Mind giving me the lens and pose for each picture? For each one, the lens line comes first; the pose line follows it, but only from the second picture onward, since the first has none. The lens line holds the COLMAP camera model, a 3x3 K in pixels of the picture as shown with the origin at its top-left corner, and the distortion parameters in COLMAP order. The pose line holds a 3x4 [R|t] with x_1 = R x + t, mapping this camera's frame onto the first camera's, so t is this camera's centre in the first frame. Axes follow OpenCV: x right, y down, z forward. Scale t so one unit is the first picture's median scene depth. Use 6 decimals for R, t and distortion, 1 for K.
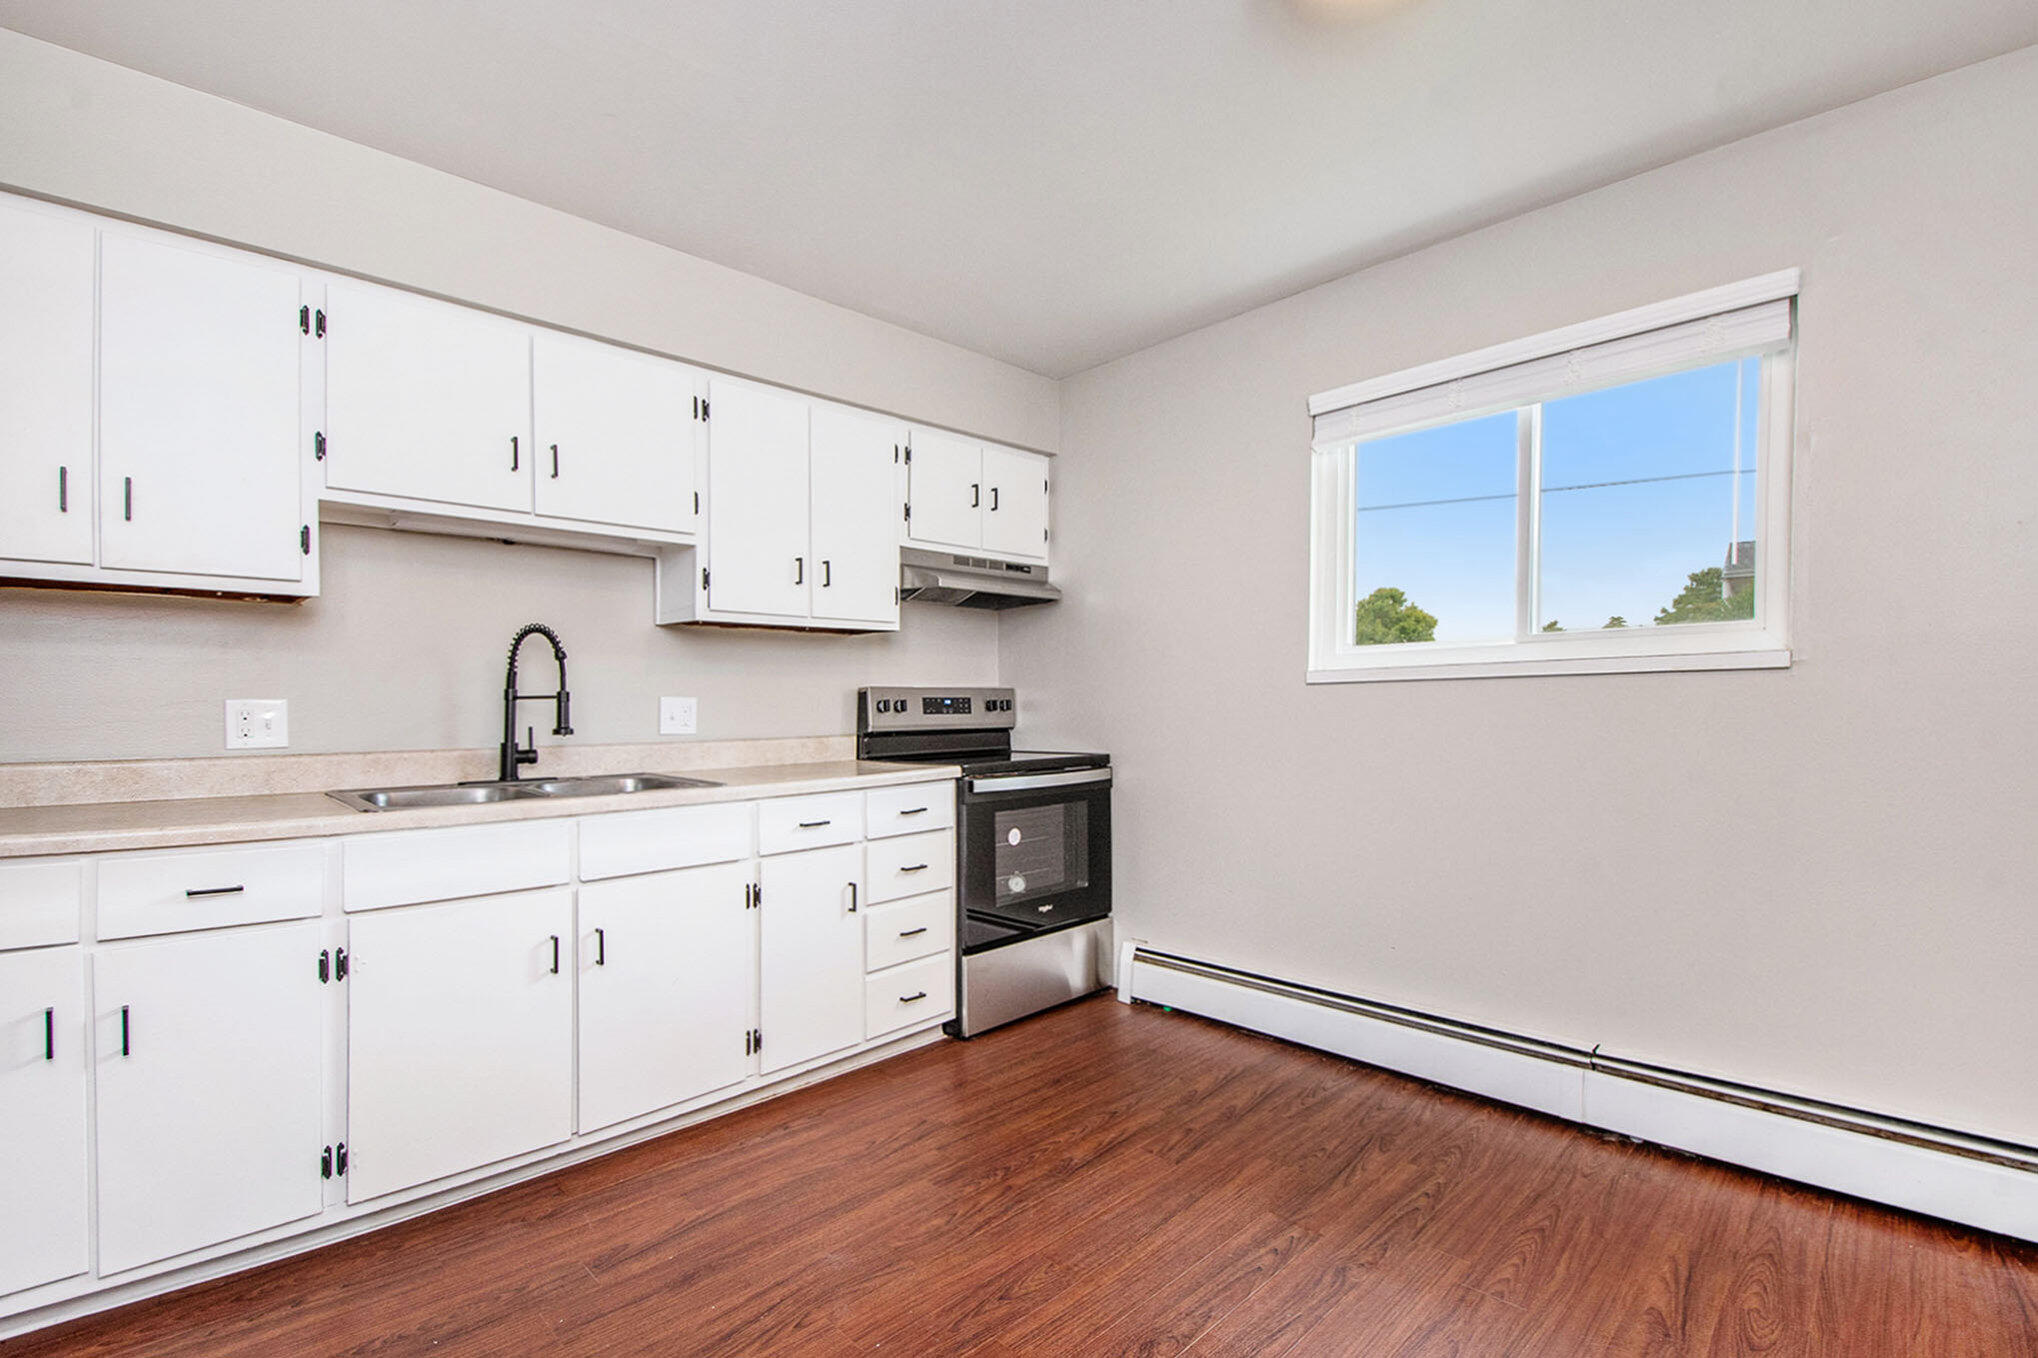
lens RADIAL K [[923.7, 0, 1039.1], [0, 923.7, 711.0], [0, 0, 1]] dist [-0.005063, -0.000972]
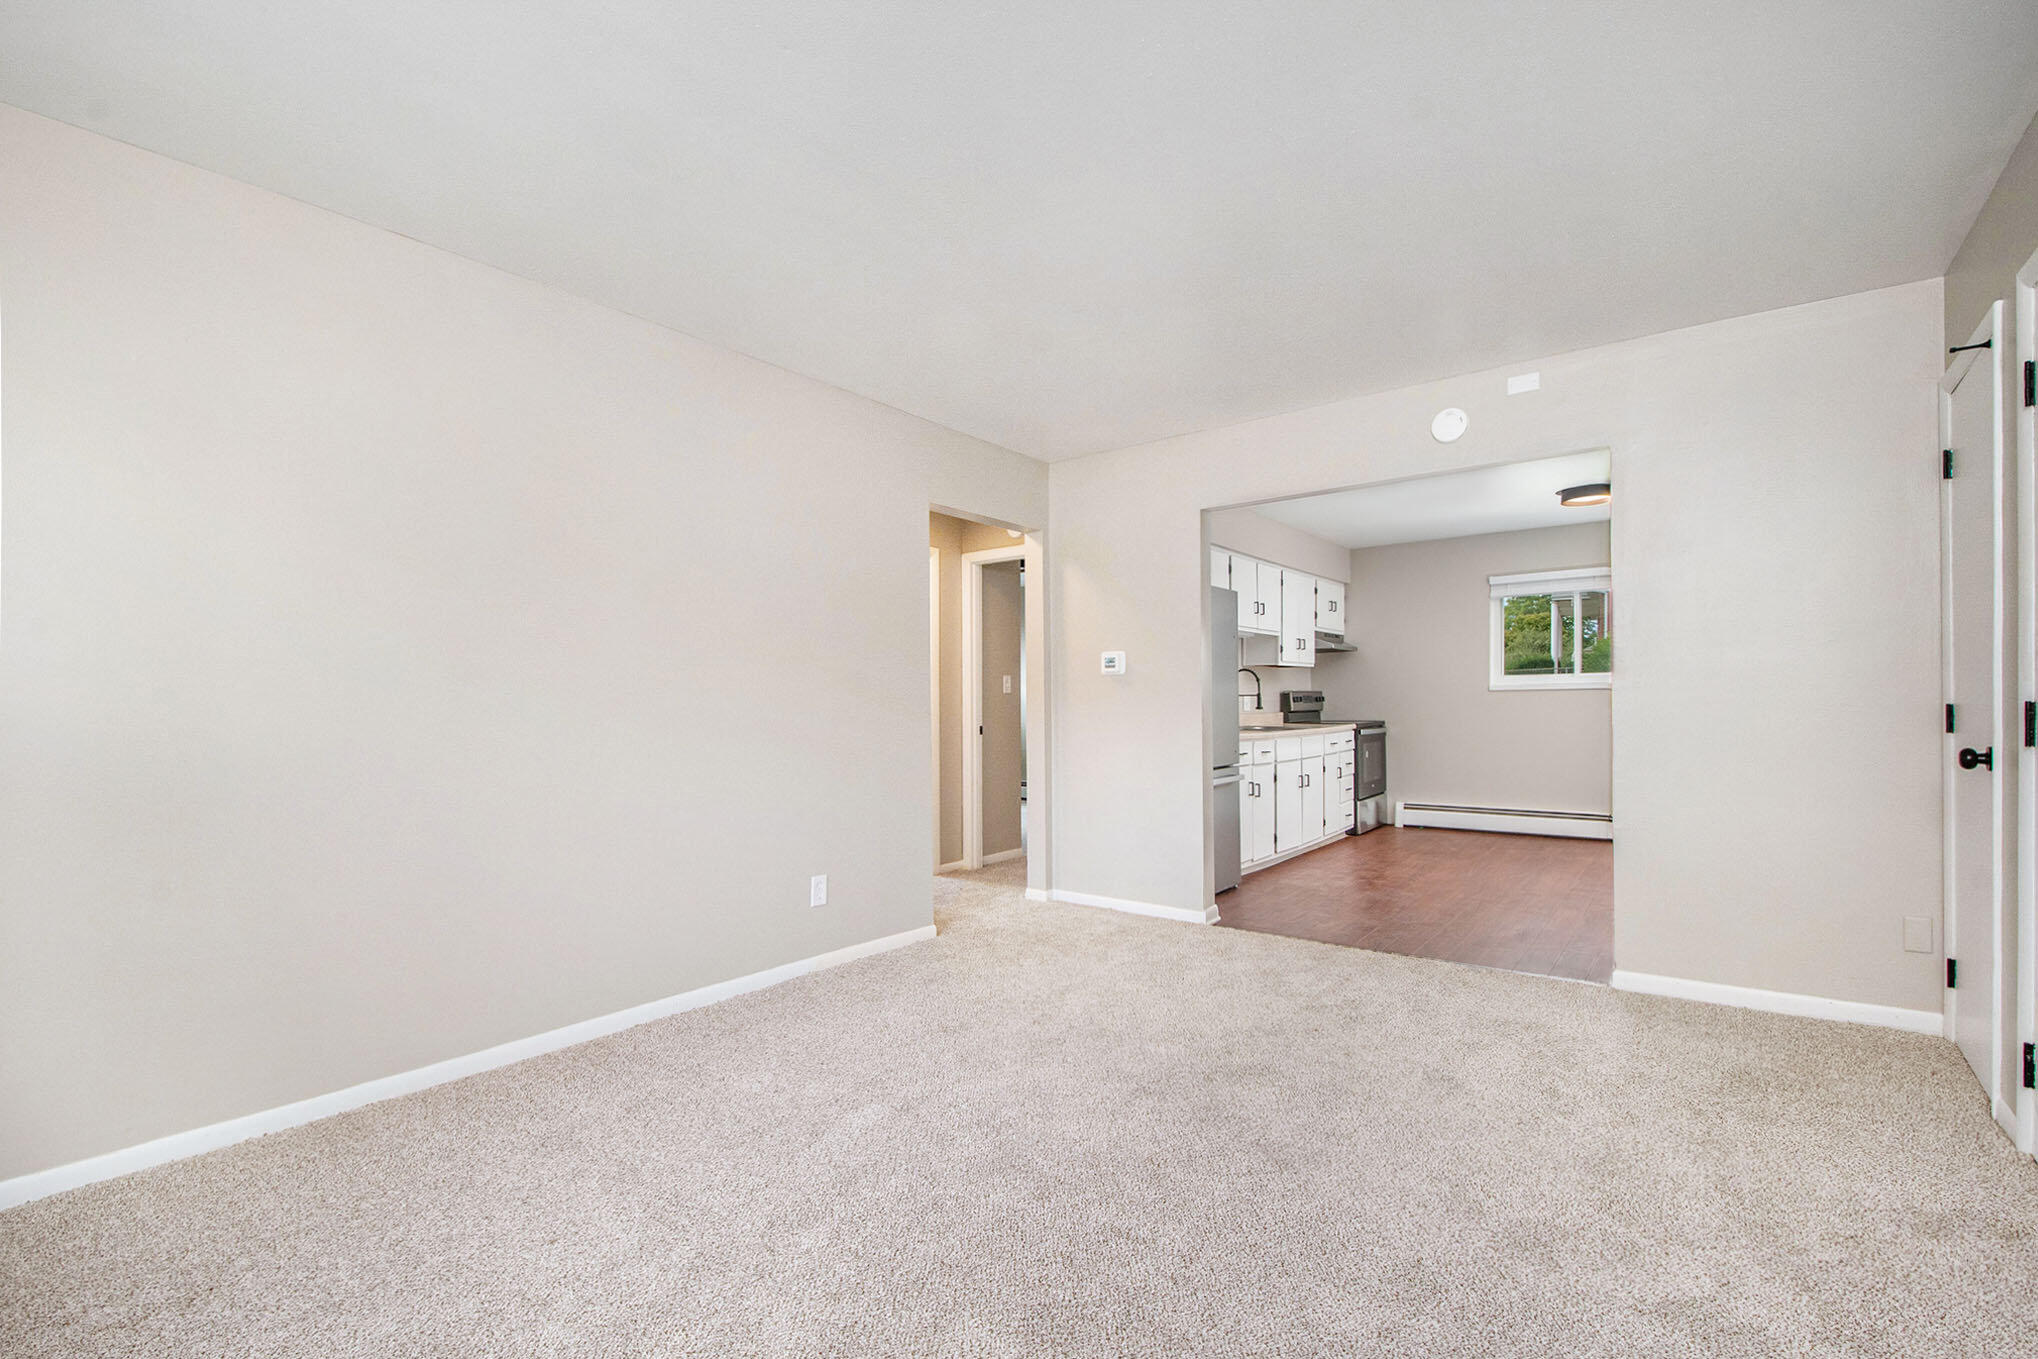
lens RADIAL K [[923.7, 0, 1022.0], [0, 923.7, 694.6], [0, 0, 1]] dist [-0.005063, -0.000972]
pose [[0.991106, 0.005061, 0.132979, -1.141818], [-0.003303, 0.999904, -0.013436, 0.015953], [-0.133034, 0.012877, 0.991028, -1.157214]]
